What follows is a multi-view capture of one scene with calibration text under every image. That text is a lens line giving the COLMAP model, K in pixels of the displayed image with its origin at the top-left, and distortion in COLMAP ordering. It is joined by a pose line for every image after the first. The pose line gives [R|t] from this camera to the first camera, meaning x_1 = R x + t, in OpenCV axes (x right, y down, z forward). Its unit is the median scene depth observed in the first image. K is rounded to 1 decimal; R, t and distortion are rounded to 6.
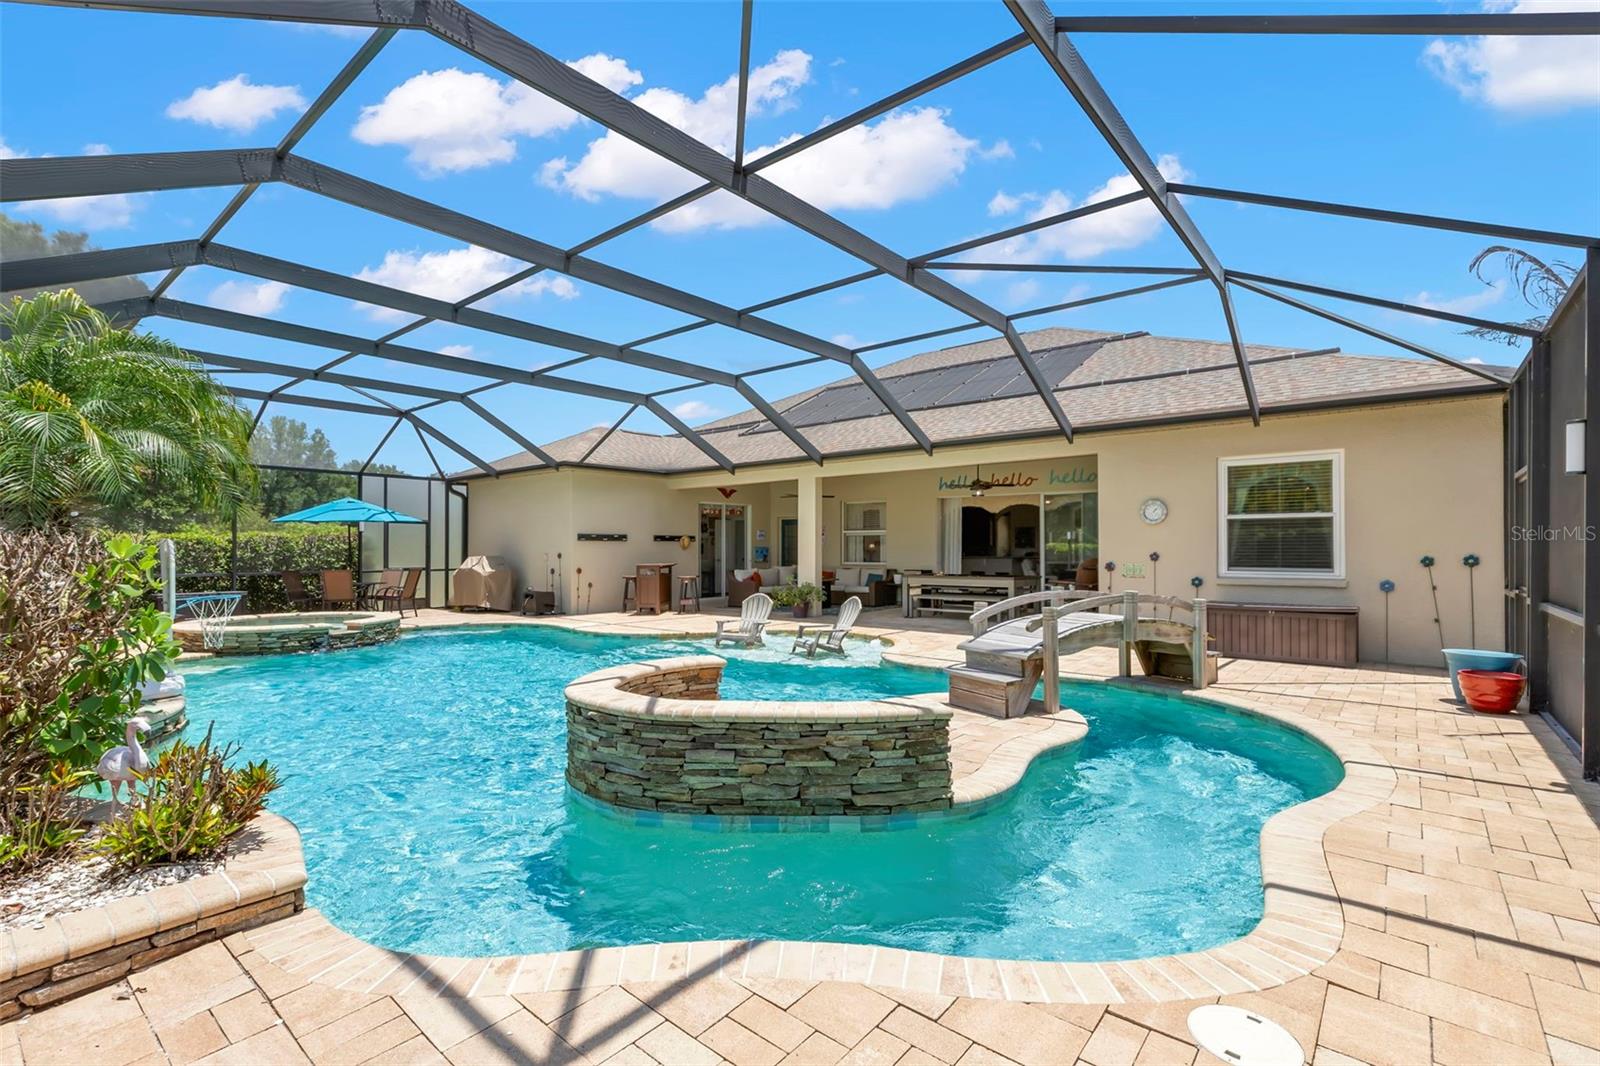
lens RADIAL K [[717.6, 0, 796.3], [0, 717.6, 537.8], [0, 0, 1]] dist [0.001216, 0.000194]
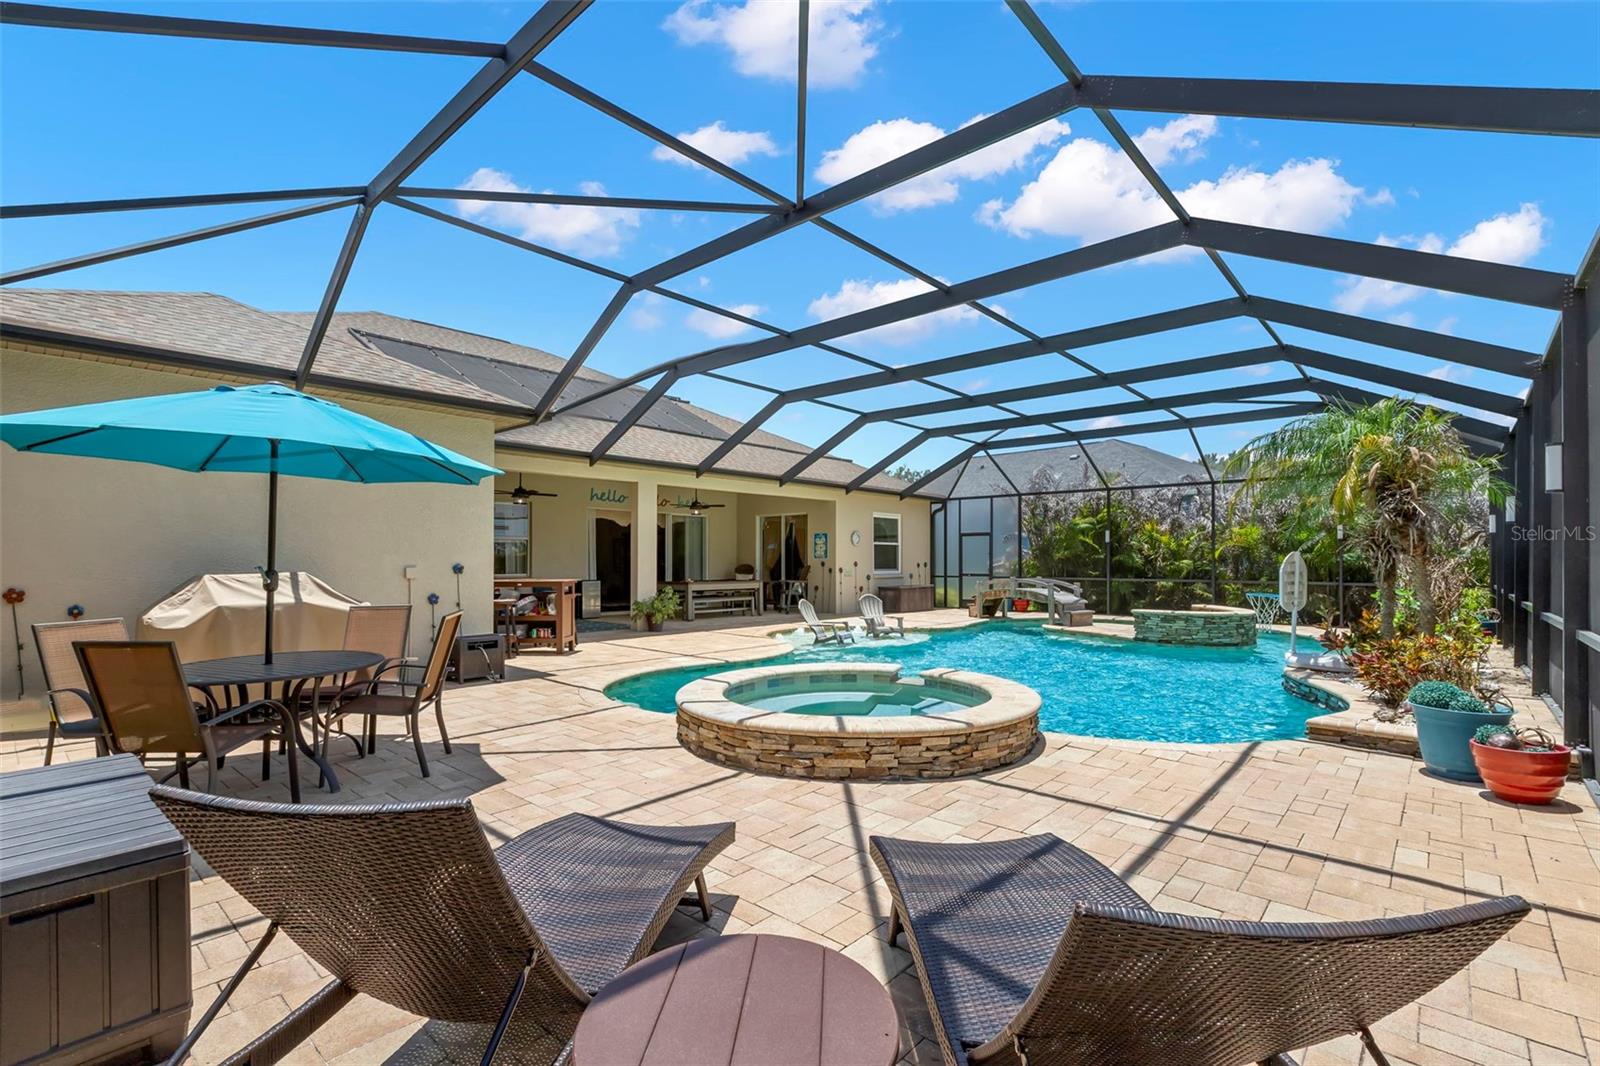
lens RADIAL K [[713.2, 0, 795.6], [0, 713.2, 535.9], [0, 0, 1]] dist [0.000585, -0.000107]
pose [[0.036146, 0.029500, 0.998911, -1.239599], [-0.019180, 0.999401, -0.028821, 0.010076], [-0.999162, -0.018117, 0.036690, 1.068452]]
